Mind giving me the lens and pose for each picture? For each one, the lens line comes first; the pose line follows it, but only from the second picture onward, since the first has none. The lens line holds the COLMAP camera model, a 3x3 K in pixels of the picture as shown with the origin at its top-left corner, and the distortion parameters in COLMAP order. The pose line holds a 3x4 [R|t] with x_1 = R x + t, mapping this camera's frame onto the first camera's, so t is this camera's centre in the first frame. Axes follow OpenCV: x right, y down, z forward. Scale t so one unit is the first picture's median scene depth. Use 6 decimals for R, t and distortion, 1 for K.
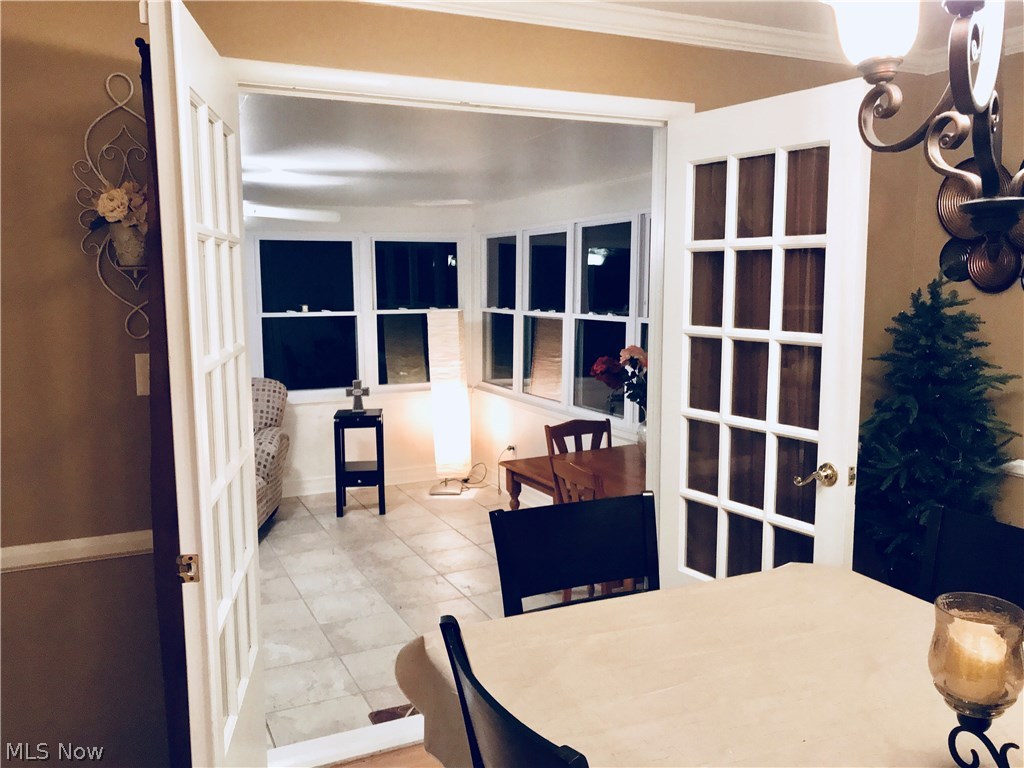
lens RADIAL K [[847.5, 0, 528.7], [0, 847.5, 387.6], [0, 0, 1]] dist [0.044016, -0.048747]
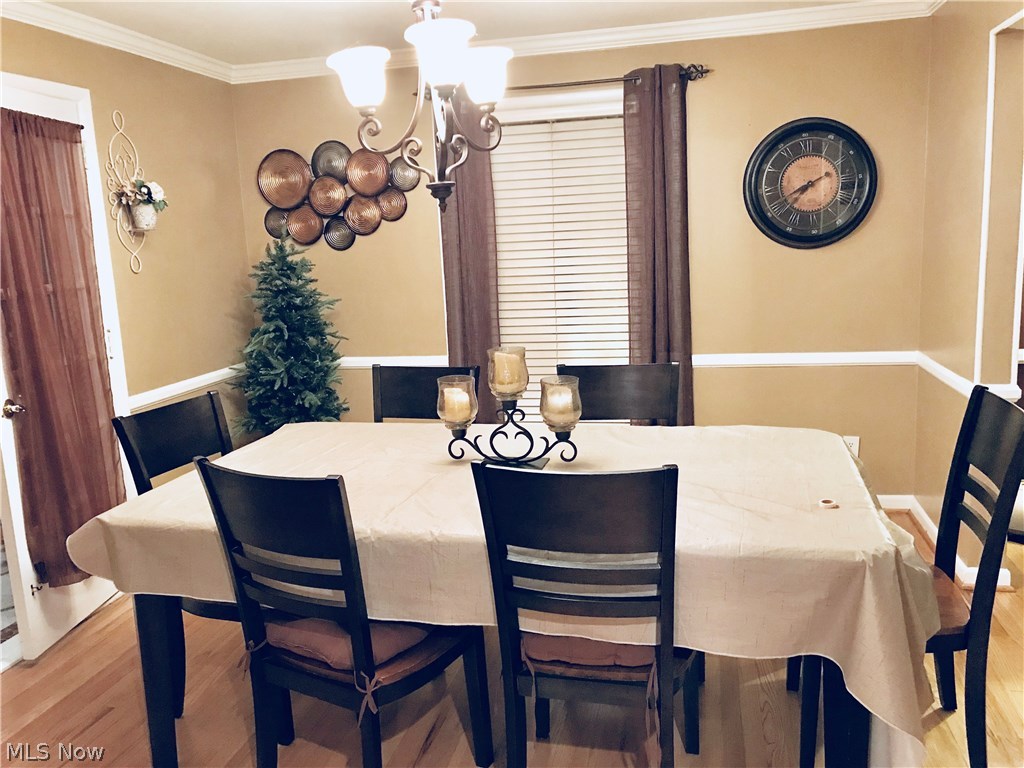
lens RADIAL K [[847.5, 0, 510.3], [0, 847.5, 390.5], [0, 0, 1]] dist [0.044016, -0.048747]
pose [[0.626579, -0.165336, 0.761618, -0.198105], [0.142467, 0.985071, 0.096637, 0.020931], [-0.766226, 0.047955, 0.640780, -0.088124]]
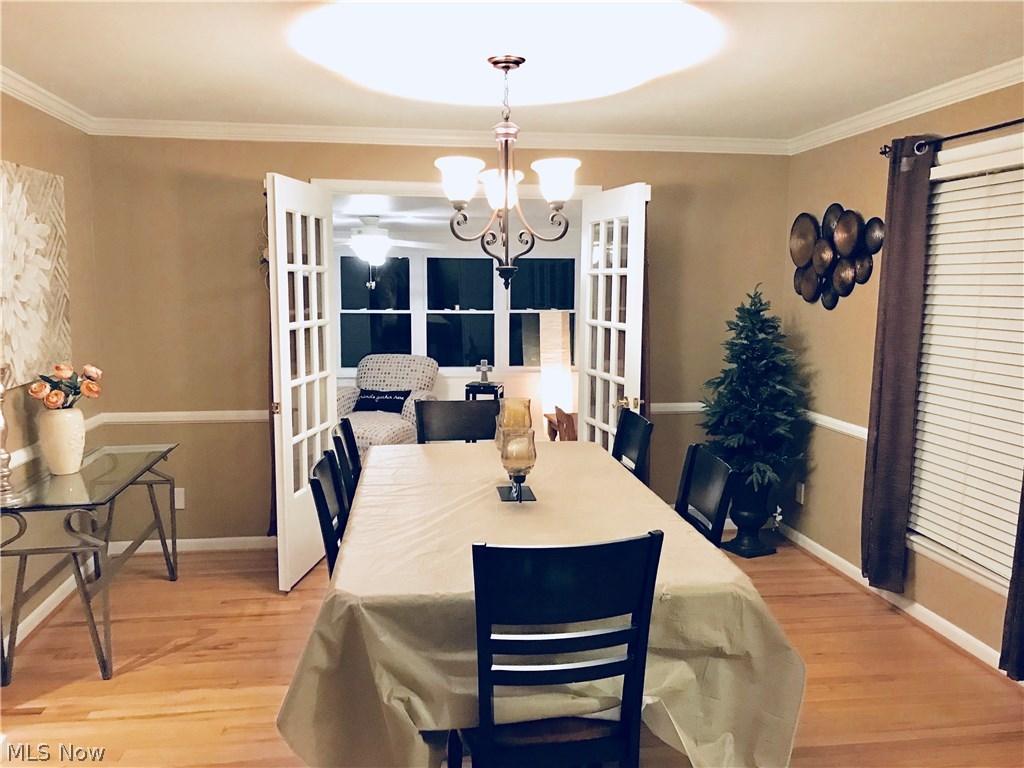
lens RADIAL K [[847.5, 0, 523.8], [0, 847.5, 392.6], [0, 0, 1]] dist [0.044016, -0.048747]
pose [[0.955686, 0.048327, -0.290395, 0.266689], [-0.048282, 0.998807, 0.007322, 0.031444], [0.290403, 0.007023, 0.956879, -0.304965]]
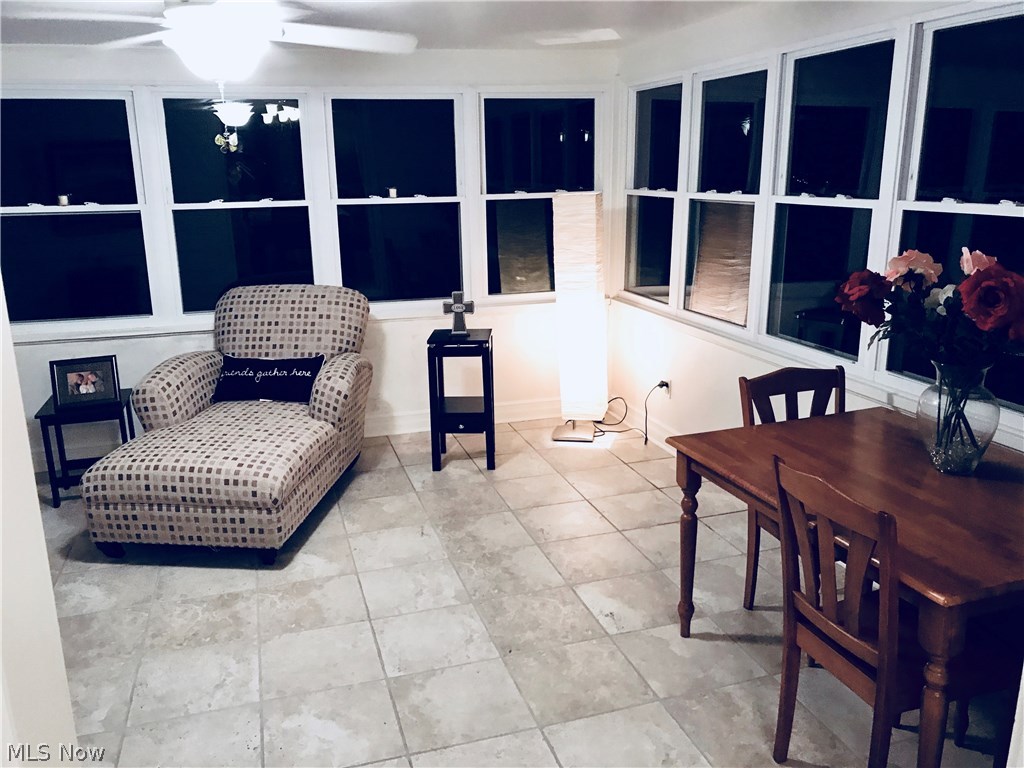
lens RADIAL K [[847.5, 0, 509.6], [0, 847.5, 383.4], [0, 0, 1]] dist [0.044016, -0.048747]
pose [[0.986411, 0.027587, -0.161963, -0.036527], [-0.006979, 0.991947, 0.126458, -0.023325], [0.164148, -0.123609, 0.978660, 0.279583]]
